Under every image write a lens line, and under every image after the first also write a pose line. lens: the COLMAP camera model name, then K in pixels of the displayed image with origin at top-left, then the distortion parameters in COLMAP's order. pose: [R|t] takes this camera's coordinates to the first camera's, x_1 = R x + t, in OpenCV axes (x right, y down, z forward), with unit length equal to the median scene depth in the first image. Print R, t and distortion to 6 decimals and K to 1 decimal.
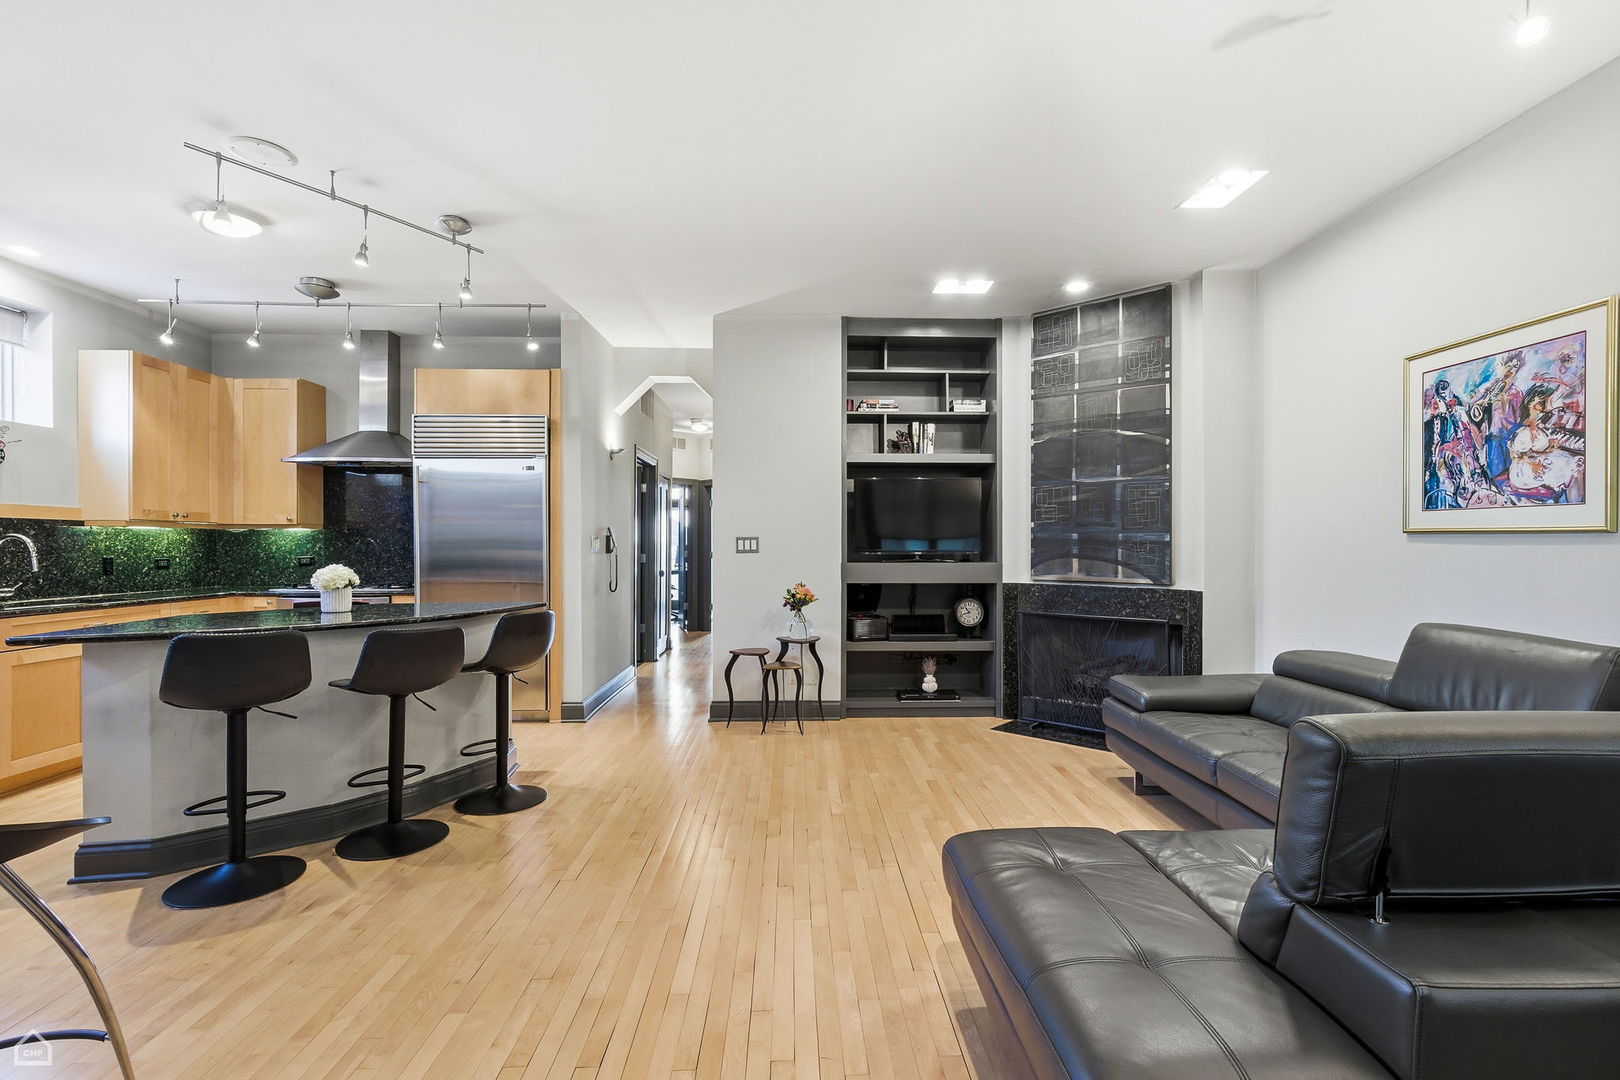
lens RADIAL K [[743.6, 0, 817.3], [0, 743.6, 544.3], [0, 0, 1]] dist [0.001747, 0.000393]
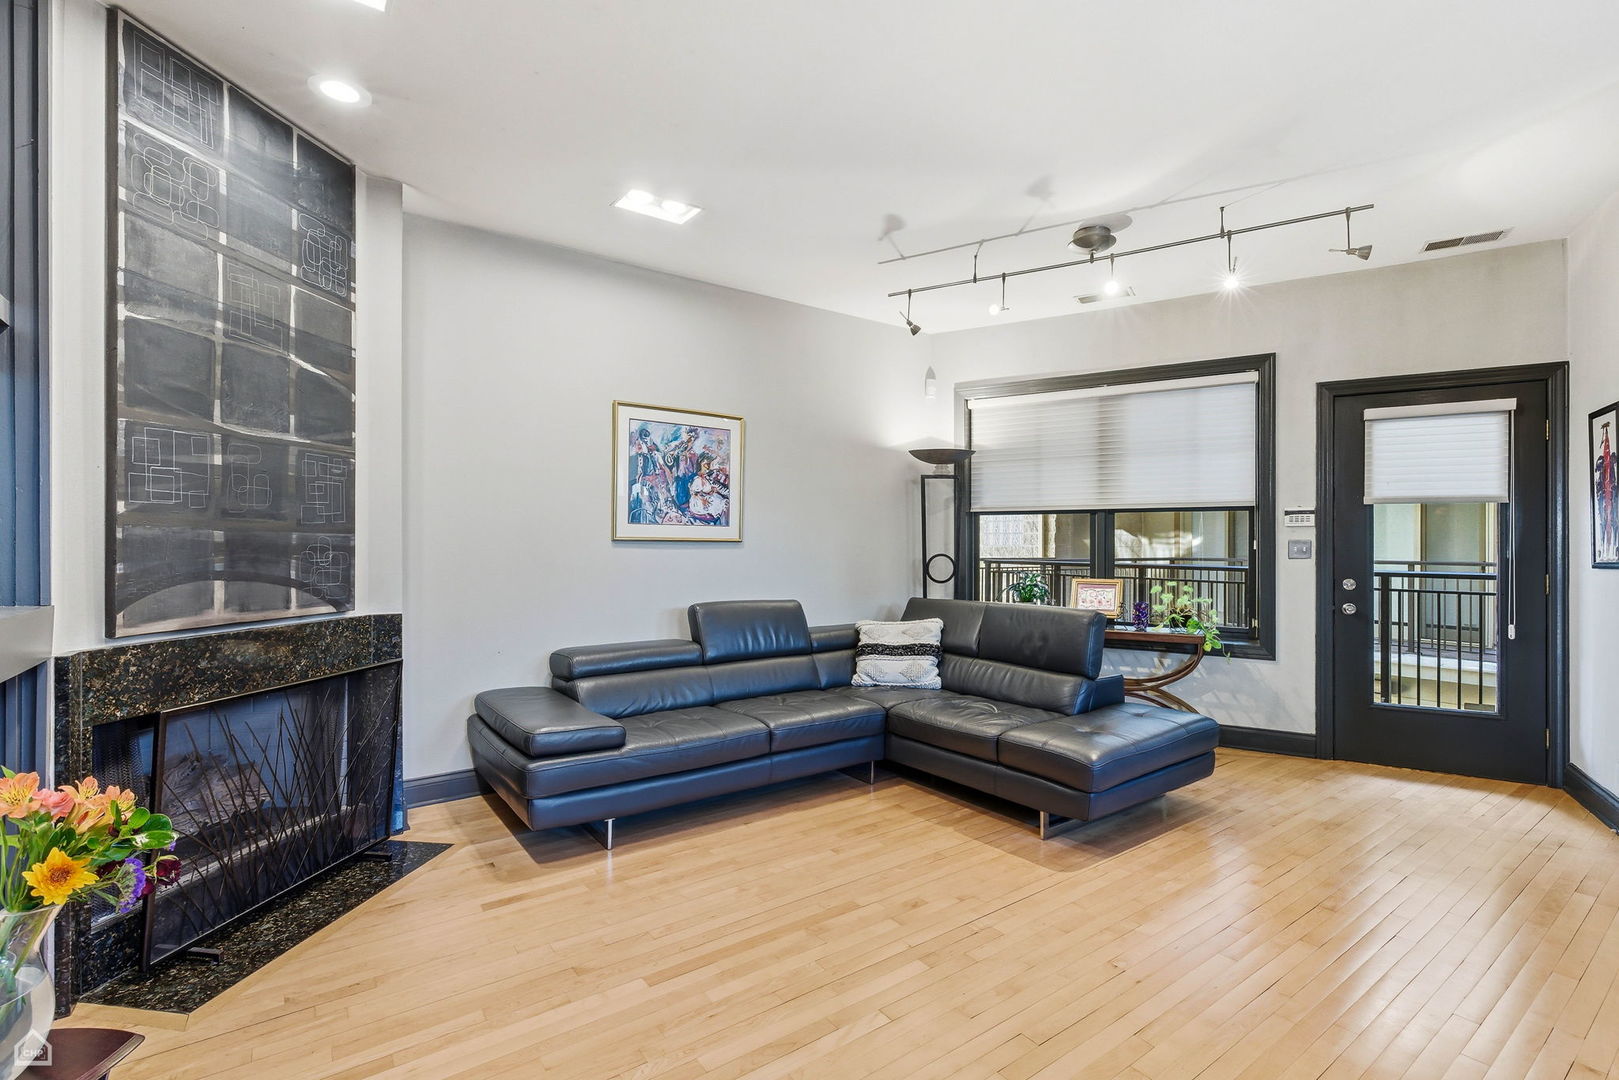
lens RADIAL K [[743.2, 0, 816.7], [0, 743.2, 544.3], [0, 0, 1]] dist [0.001747, 0.000393]
pose [[-0.563535, 0.000832, 0.826092, -0.312885], [0.000373, 1.000000, -0.000753, -0.005153], [-0.826092, -0.000116, -0.563535, 1.012423]]
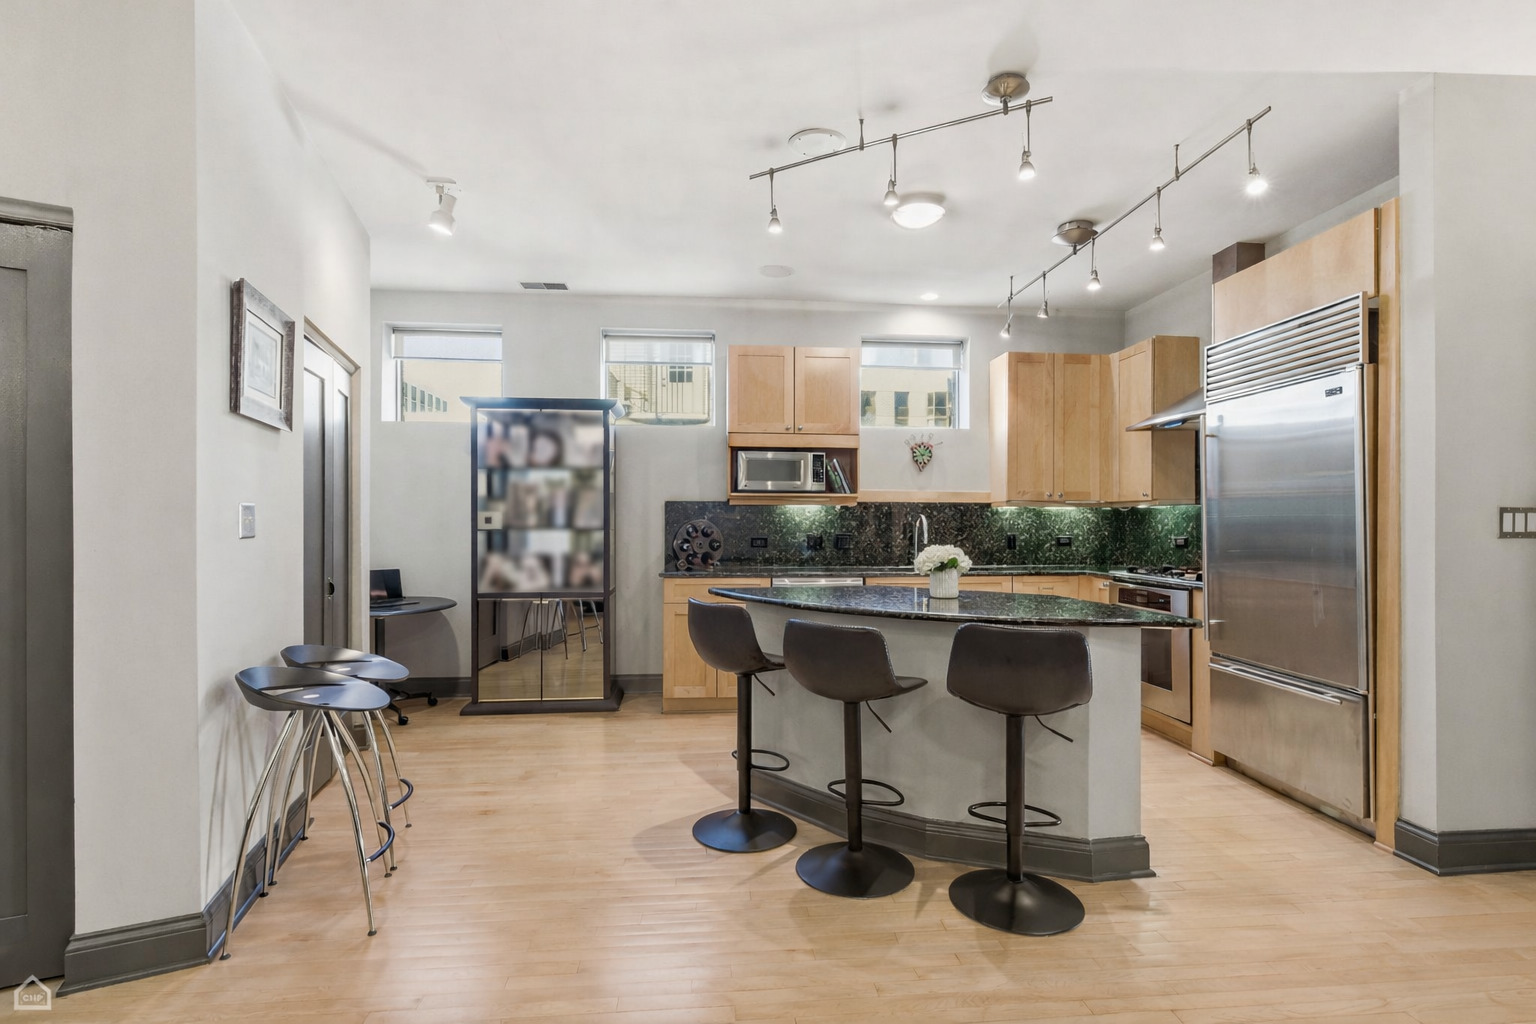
lens RADIAL K [[739.7, 0, 769.8], [0, 739.7, 522.4], [0, 0, 1]] dist [0.000450, 0.000151]
pose [[0.054449, -0.001589, -0.998515, 0.184197], [-0.003286, 0.999993, -0.001770, 0.002698], [0.998511, 0.003377, 0.054444, 0.581081]]
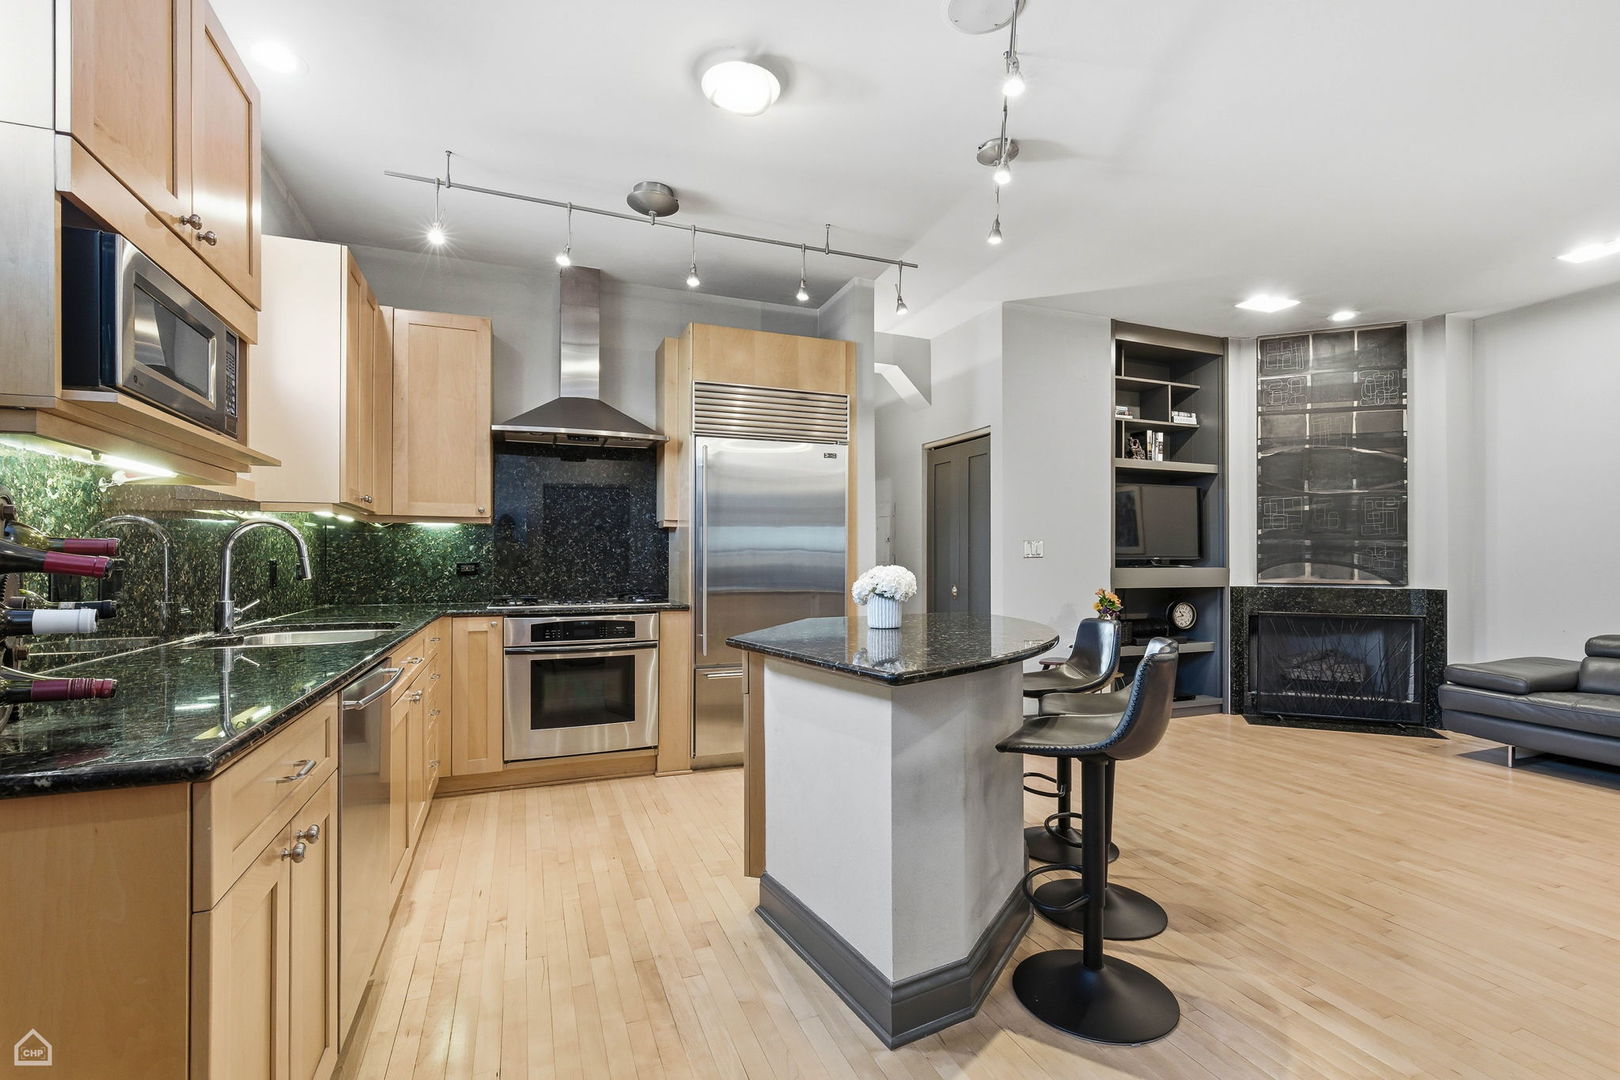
lens RADIAL K [[738.0, 0, 814.1], [0, 738.0, 556.5], [0, 0, 1]] dist [-0.002894, -0.000397]
pose [[0.938008, 0.003121, 0.346599, -0.760788], [-0.001253, 0.999983, -0.005613, 0.017715], [-0.346611, 0.004831, 0.937997, 0.247367]]
